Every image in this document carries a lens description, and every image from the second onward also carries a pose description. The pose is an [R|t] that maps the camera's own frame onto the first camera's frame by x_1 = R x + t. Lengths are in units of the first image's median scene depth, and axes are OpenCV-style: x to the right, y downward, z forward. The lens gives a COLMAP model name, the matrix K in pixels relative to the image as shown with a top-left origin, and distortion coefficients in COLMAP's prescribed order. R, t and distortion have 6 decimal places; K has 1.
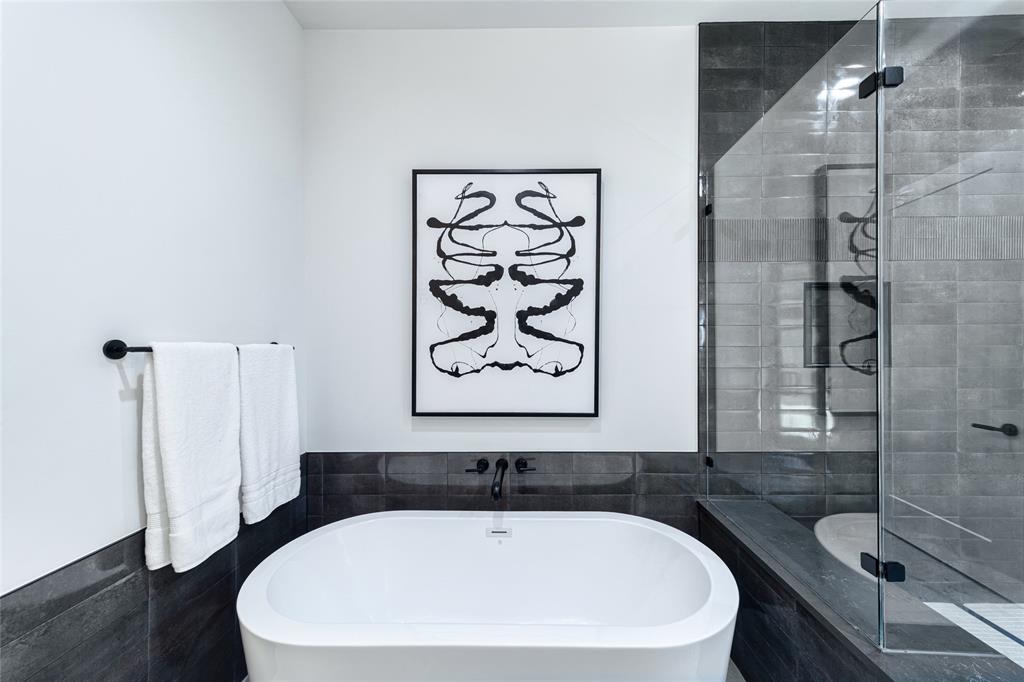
lens RADIAL K [[372.5, 0, 512.1], [0, 372.5, 345.1], [0, 0, 1]] dist [0.010334, 0.000108]
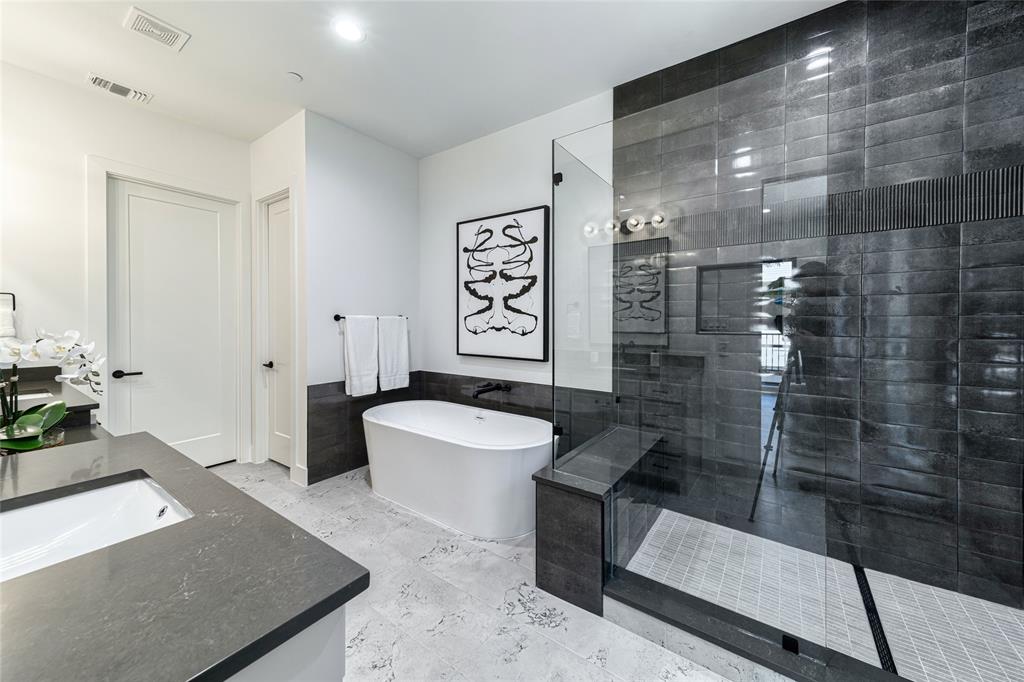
lens RADIAL K [[352.6, 0, 510.4], [0, 352.6, 324.7], [0, 0, 1]] dist [0.006348, -0.000084]
pose [[0.836626, 0.010531, -0.547674, 0.923829], [-0.004887, 0.999919, 0.011762, 0.017410], [0.547753, -0.007164, 0.836609, -0.329708]]
